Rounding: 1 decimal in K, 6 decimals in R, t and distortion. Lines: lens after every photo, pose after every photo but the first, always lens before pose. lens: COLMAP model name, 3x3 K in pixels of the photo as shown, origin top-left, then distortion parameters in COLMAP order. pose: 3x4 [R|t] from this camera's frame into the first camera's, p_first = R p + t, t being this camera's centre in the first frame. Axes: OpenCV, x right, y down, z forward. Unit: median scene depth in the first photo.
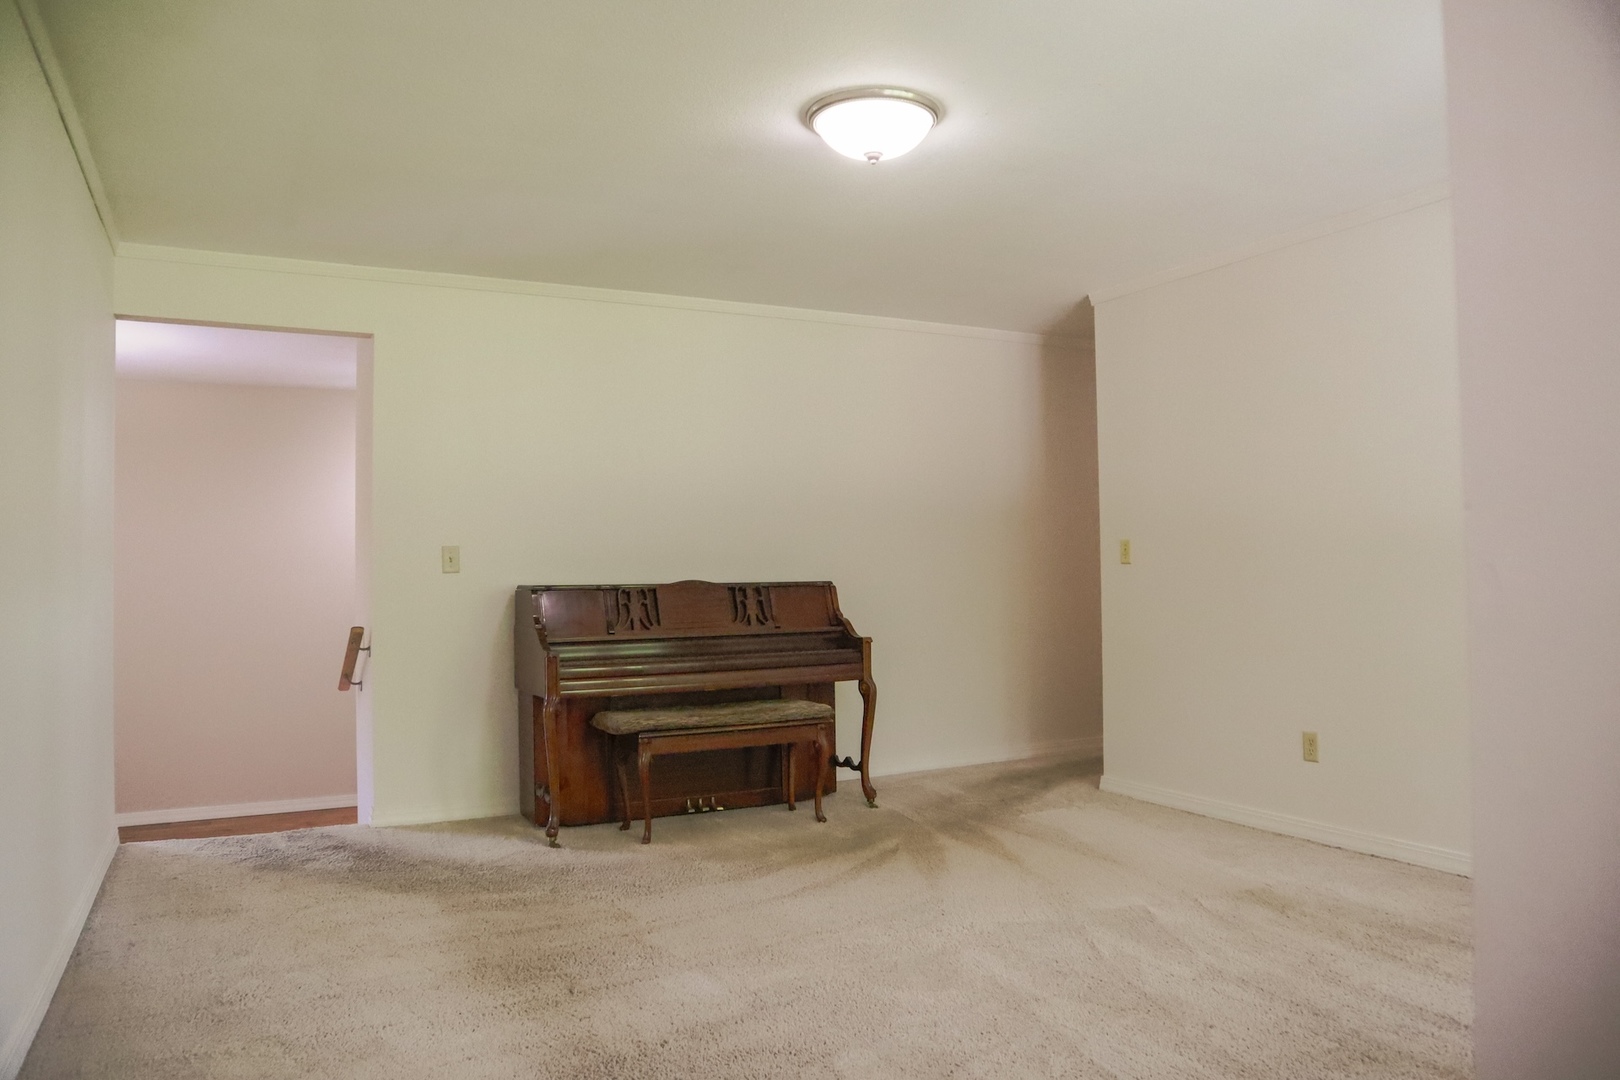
lens RADIAL K [[1202.1, 0, 810.0], [0, 1202.1, 540.0], [0, 0, 1]] dist [-0.005415, -0.000846]
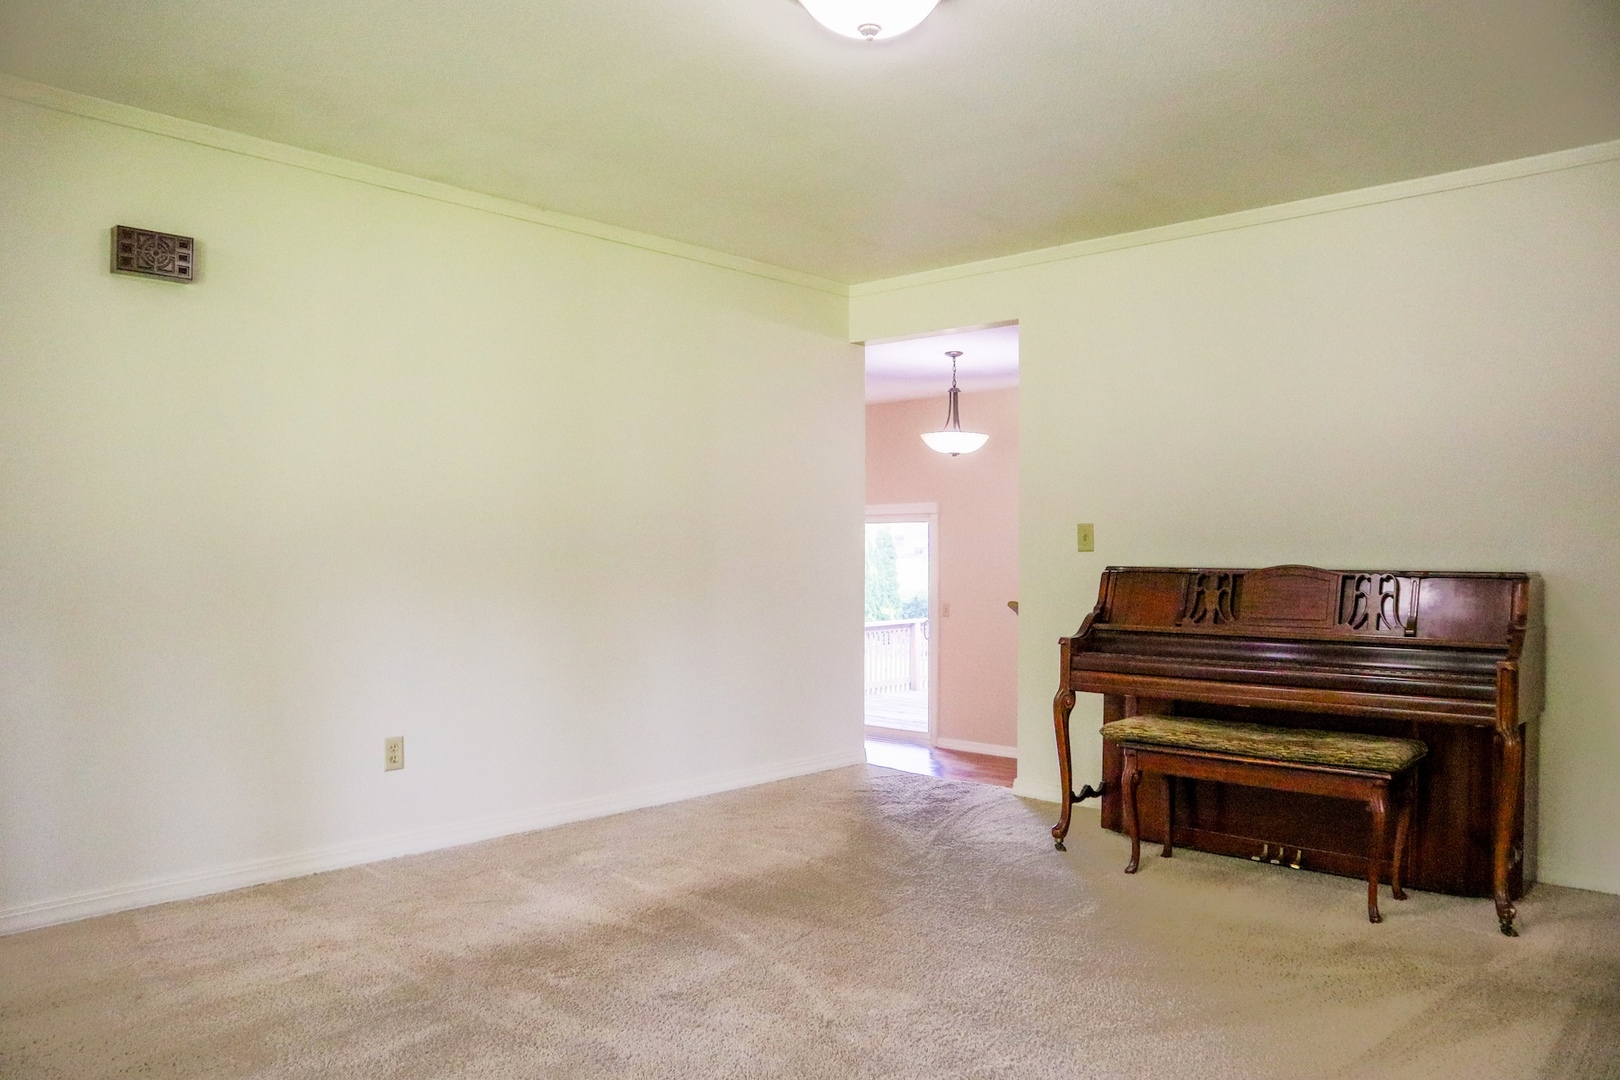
lens RADIAL K [[1202.1, 0, 810.0], [0, 1202.1, 540.0], [0, 0, 1]] dist [-0.005415, -0.000846]
pose [[0.325737, 0.005328, -0.945445, 0.546506], [0.007074, 0.999942, 0.008072, 0.008965], [0.945434, -0.009317, 0.325680, 0.473073]]
